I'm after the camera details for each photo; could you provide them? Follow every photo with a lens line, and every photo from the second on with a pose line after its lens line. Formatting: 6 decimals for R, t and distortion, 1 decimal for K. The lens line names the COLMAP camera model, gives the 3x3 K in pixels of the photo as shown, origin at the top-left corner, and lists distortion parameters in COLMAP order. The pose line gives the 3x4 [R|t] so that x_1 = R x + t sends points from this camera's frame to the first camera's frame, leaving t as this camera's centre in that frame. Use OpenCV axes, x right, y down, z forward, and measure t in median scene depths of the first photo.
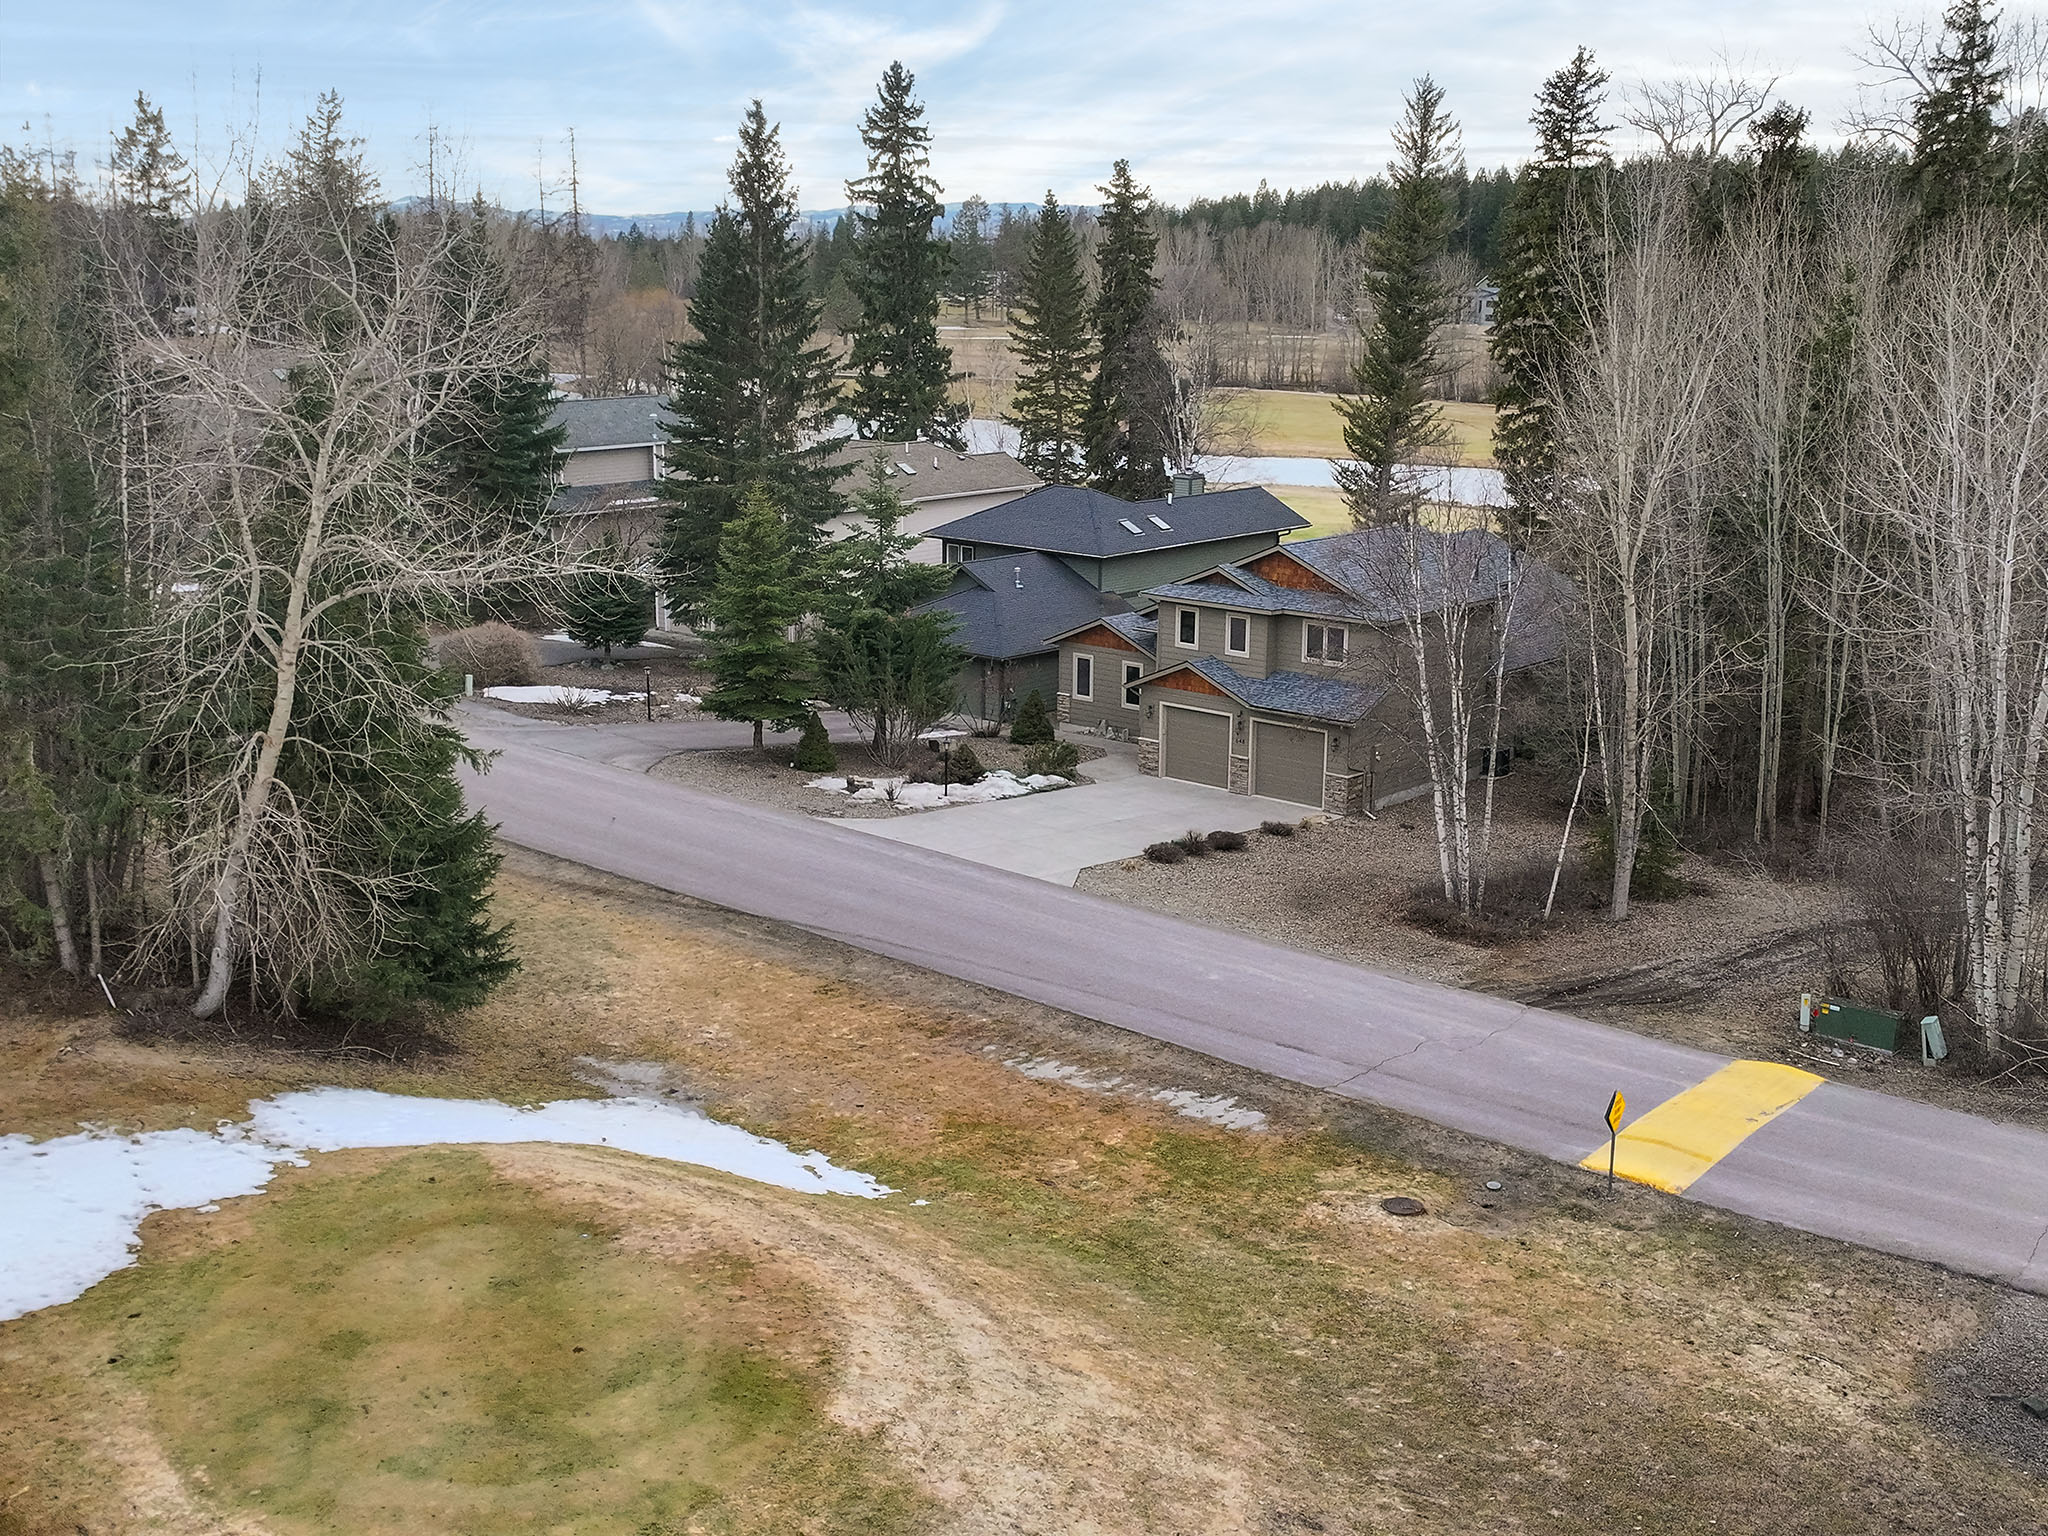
lens RADIAL K [[2216.3, 0, 1024.0], [0, 2216.3, 768.0], [0, 0, 1]] dist [0.011537, -0.013427]
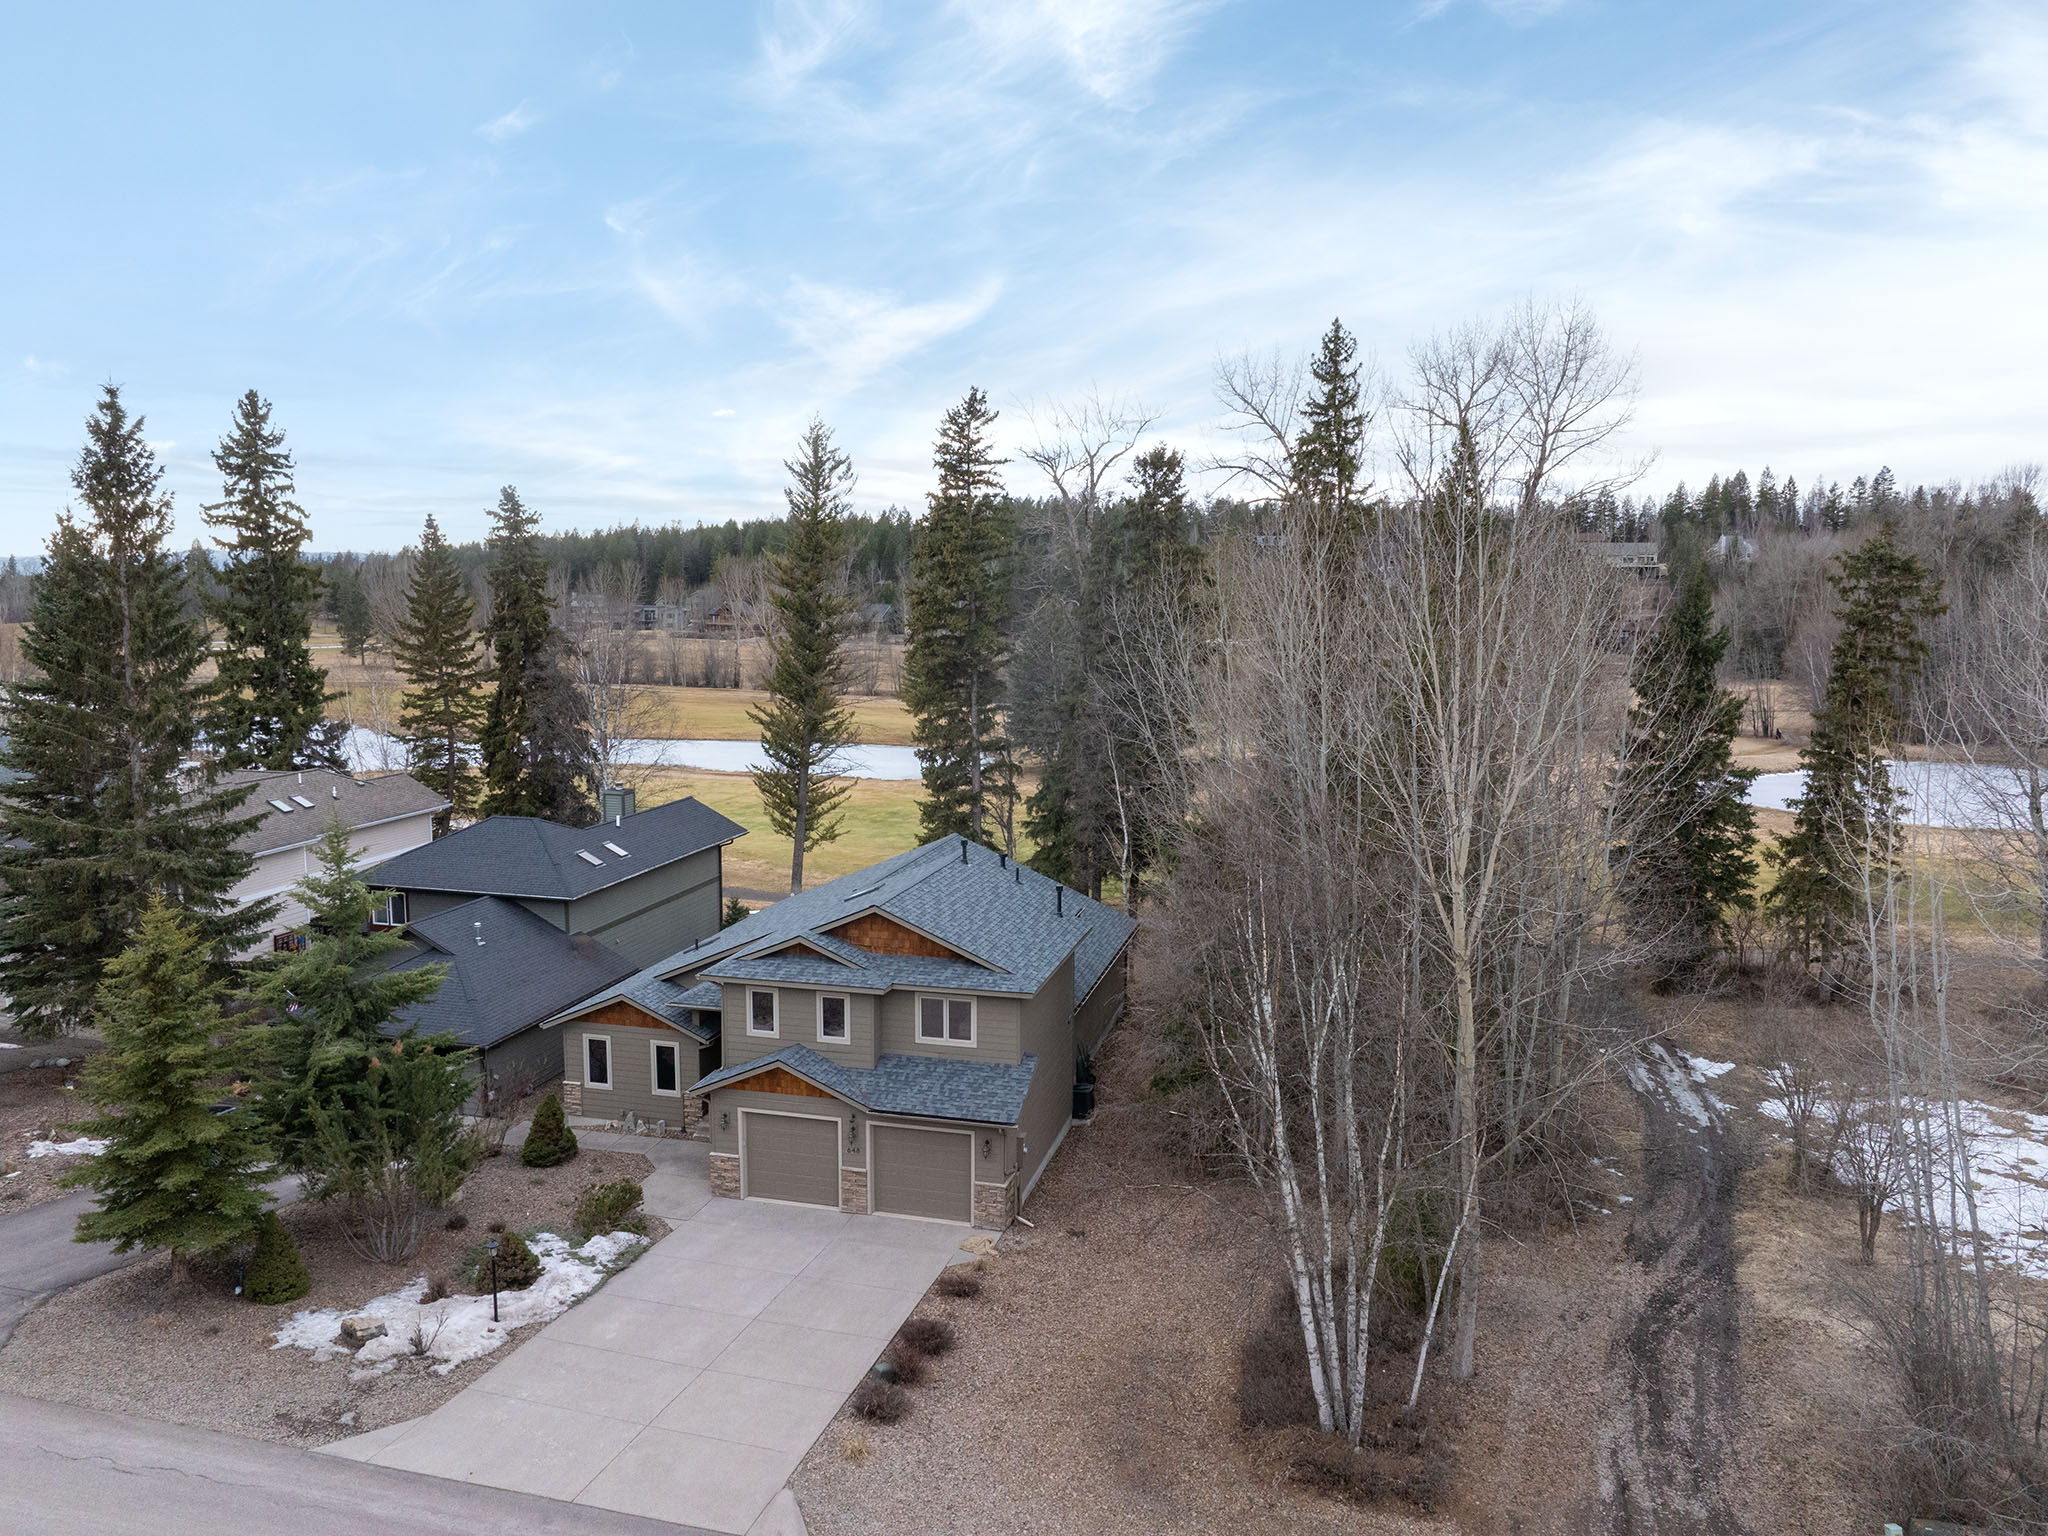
lens RADIAL K [[1444.0, 0, 1026.6], [0, 1444.0, 759.8], [0, 0, 1]] dist [-0.035182, -0.006342]
pose [[0.890668, -0.059236, 0.450779, -0.060258], [0.106611, 0.991044, -0.080415, -0.083304], [-0.441978, 0.119681, 0.889006, 0.382804]]
